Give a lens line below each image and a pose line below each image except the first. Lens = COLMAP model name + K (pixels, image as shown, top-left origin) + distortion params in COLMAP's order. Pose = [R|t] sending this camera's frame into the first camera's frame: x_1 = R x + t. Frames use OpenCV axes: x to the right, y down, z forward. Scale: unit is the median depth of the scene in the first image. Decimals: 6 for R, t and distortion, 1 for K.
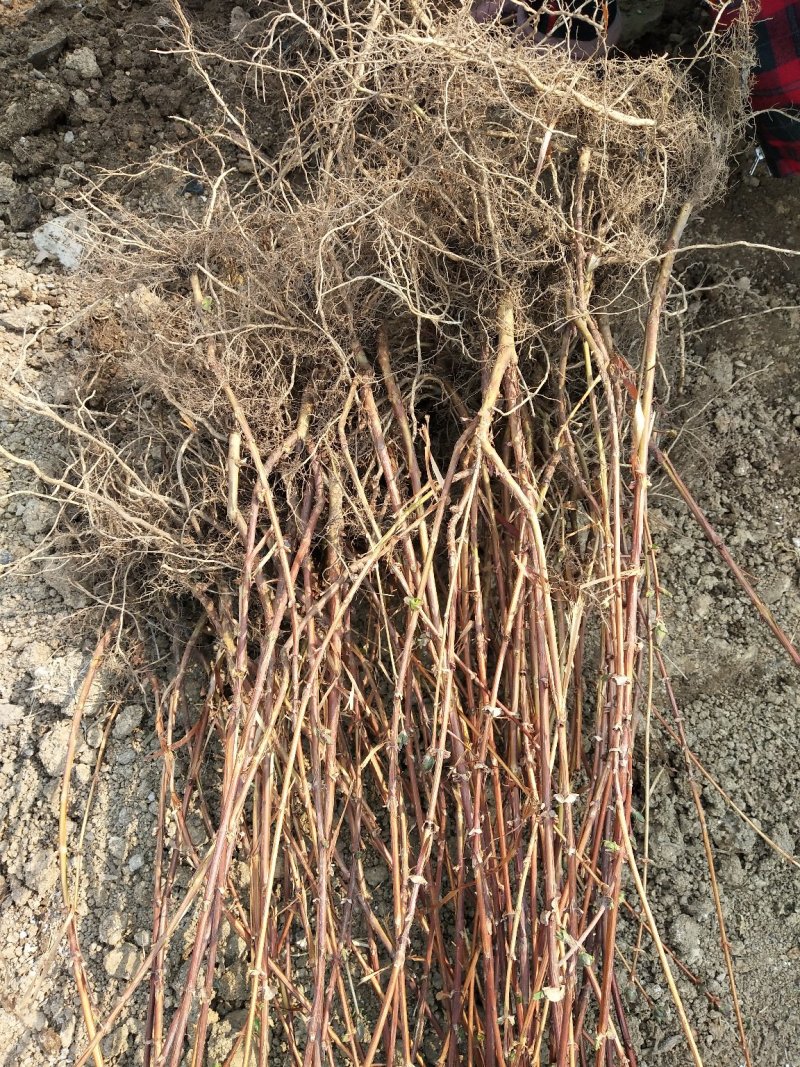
lens RADIAL K [[786.2, 0, 383.6], [0, 786.2, 542.9], [0, 0, 1]] dist [0.078921, -0.113883]
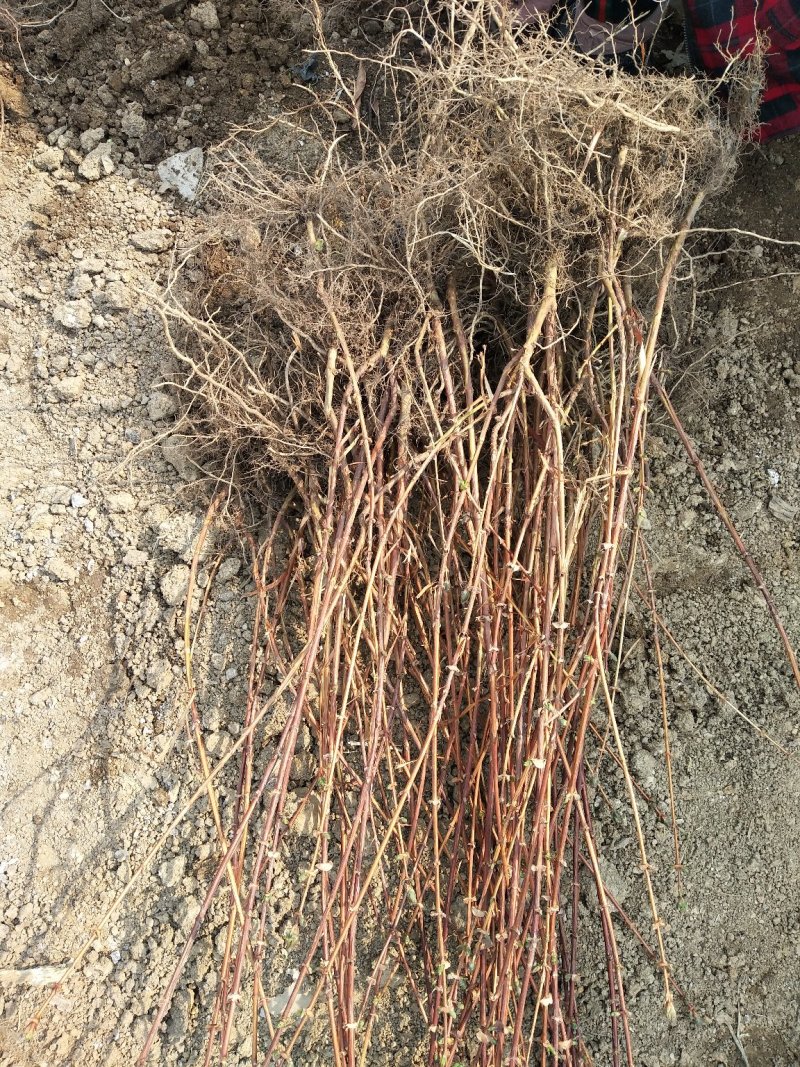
lens RADIAL K [[786.2, 0, 383.6], [0, 786.2, 542.9], [0, 0, 1]] dist [0.078921, -0.113883]
pose [[0.996748, 0.077970, -0.020343, -0.052891], [-0.075938, 0.993349, 0.086555, 0.057429], [0.026956, -0.084728, 0.996039, -0.309684]]
